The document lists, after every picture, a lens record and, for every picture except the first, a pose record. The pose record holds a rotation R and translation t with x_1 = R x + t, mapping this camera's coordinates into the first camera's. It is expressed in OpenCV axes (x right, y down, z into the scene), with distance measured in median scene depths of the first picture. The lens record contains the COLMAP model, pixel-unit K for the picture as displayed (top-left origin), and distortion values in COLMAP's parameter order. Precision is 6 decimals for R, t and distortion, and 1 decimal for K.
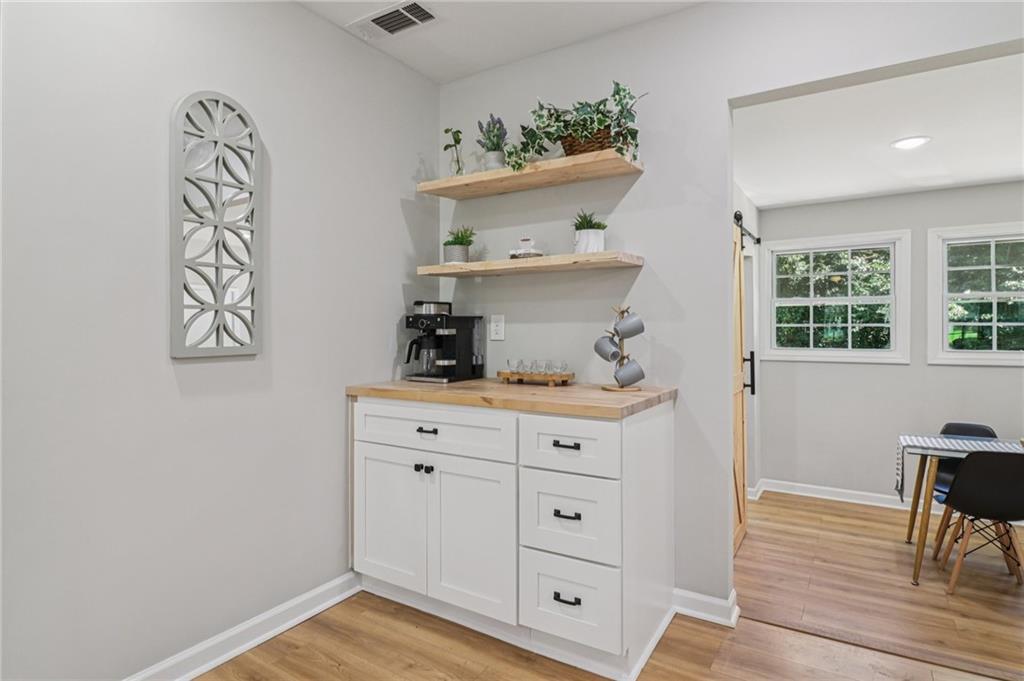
lens RADIAL K [[558.5, 0, 546.9], [0, 558.5, 329.3], [0, 0, 1]] dist [-0.000417, 0.000398]
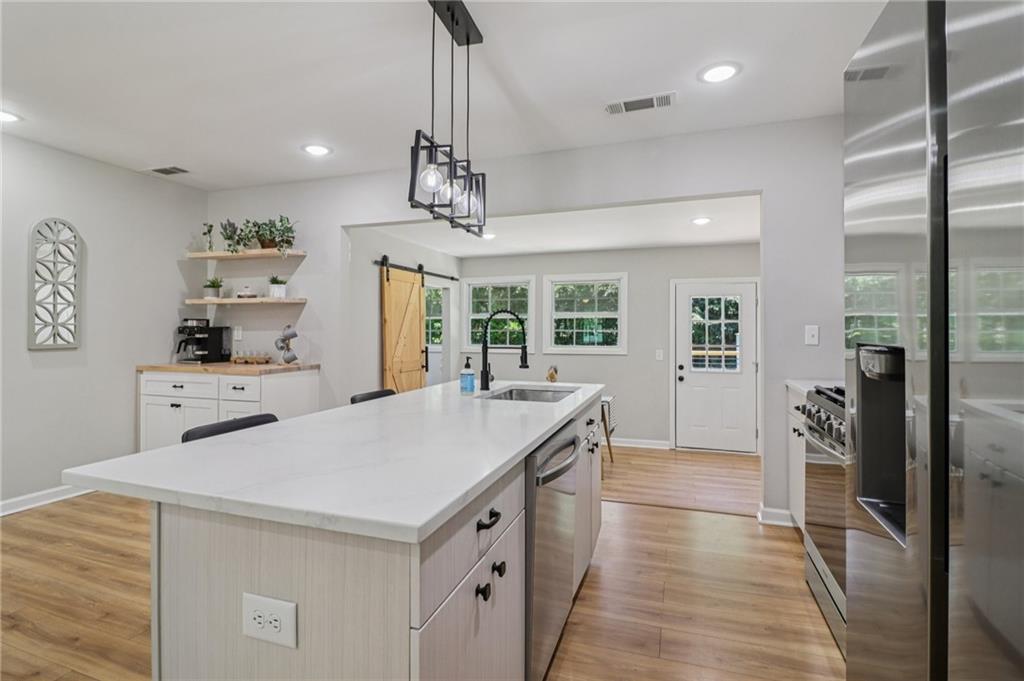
lens RADIAL K [[484.4, 0, 522.0], [0, 484.4, 327.6], [0, 0, 1]] dist [0.000857, -0.012425]
pose [[0.975833, 0.004288, 0.218476, 0.501659], [-0.003207, 0.999981, -0.005304, -0.017520], [-0.218495, 0.004475, 0.975828, -0.779947]]
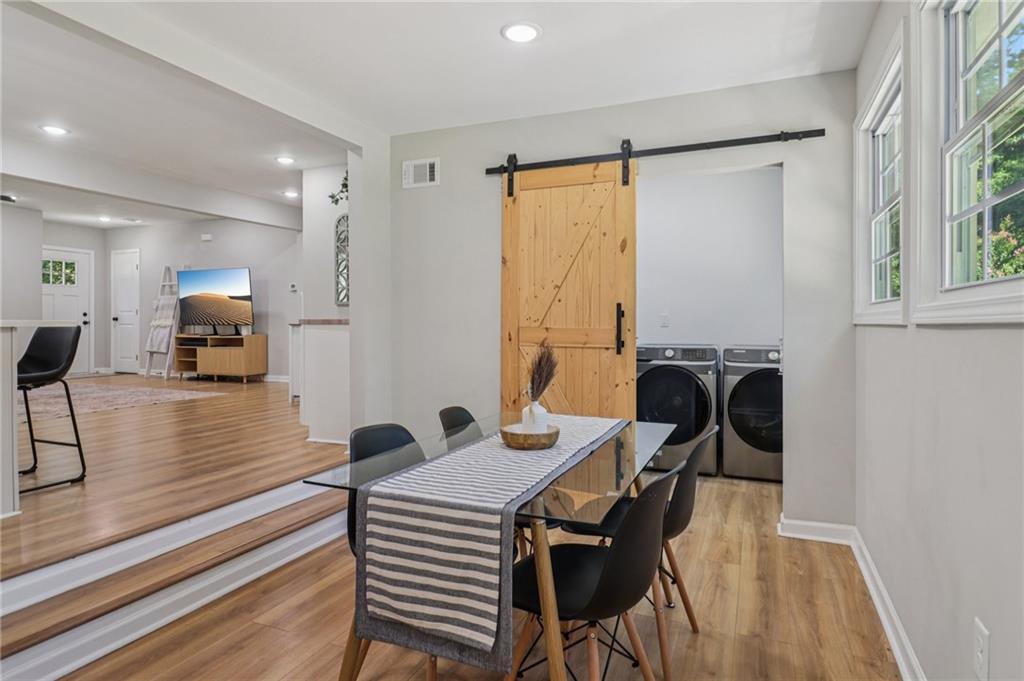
lens RADIAL K [[567.8, 0, 526.7], [0, 567.8, 322.3], [0, 0, 1]] dist [0.002324, 0.000889]
pose [[0.155094, -0.000307, -0.987900, 1.810418], [-0.001731, 0.999998, -0.000583, 0.101928], [0.987898, 0.001800, 0.155094, 1.096142]]
